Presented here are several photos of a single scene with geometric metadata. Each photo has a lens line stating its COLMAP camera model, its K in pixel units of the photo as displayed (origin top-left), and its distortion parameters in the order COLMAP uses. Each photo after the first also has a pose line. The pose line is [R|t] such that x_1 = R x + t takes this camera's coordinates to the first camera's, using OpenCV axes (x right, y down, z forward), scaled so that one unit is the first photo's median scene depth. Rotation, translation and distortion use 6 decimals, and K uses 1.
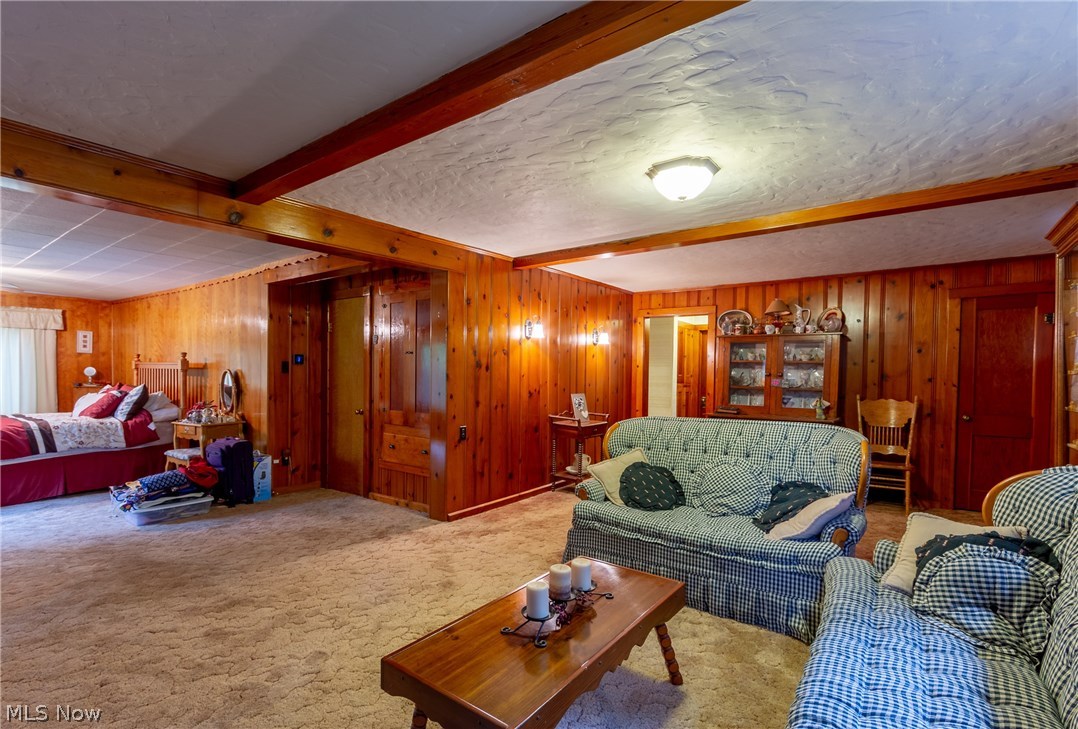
lens RADIAL K [[508.2, 0, 528.6], [0, 508.2, 385.1], [0, 0, 1]] dist [0.003122, -0.000037]
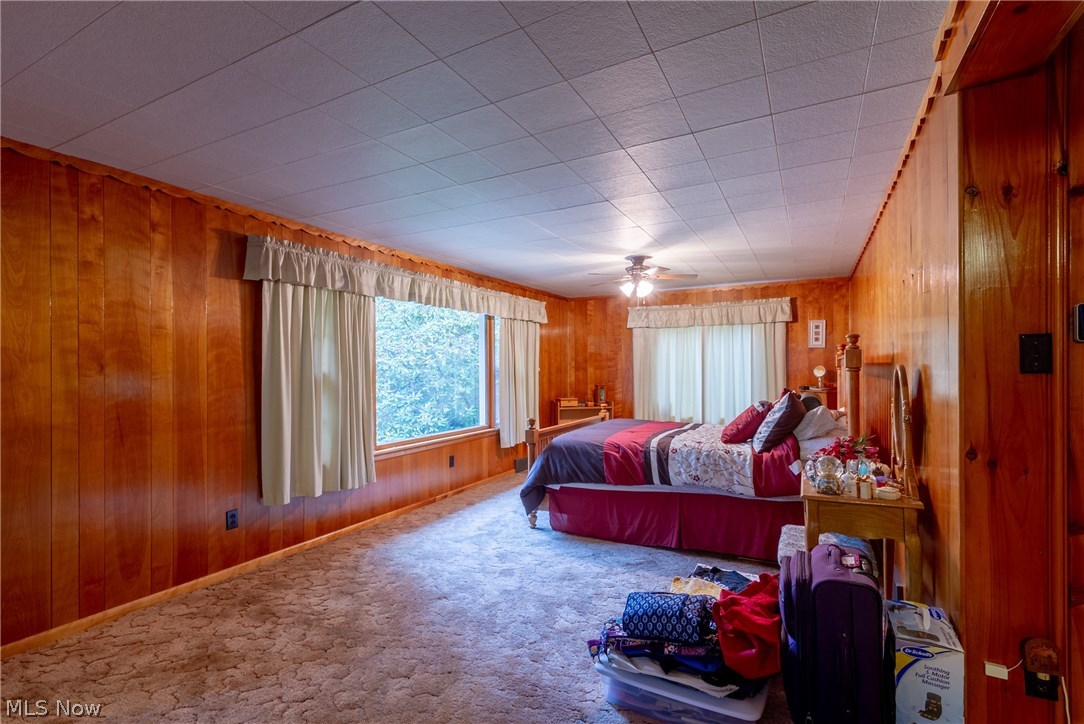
lens RADIAL K [[504.6, 0, 542.5], [0, 504.6, 371.4], [0, 0, 1]] dist [-0.000868, -0.000459]
pose [[0.153467, -0.009281, -0.988110, -0.290633], [-0.012682, 0.999855, -0.011361, -0.021811], [0.988072, 0.014274, 0.153327, 0.819959]]
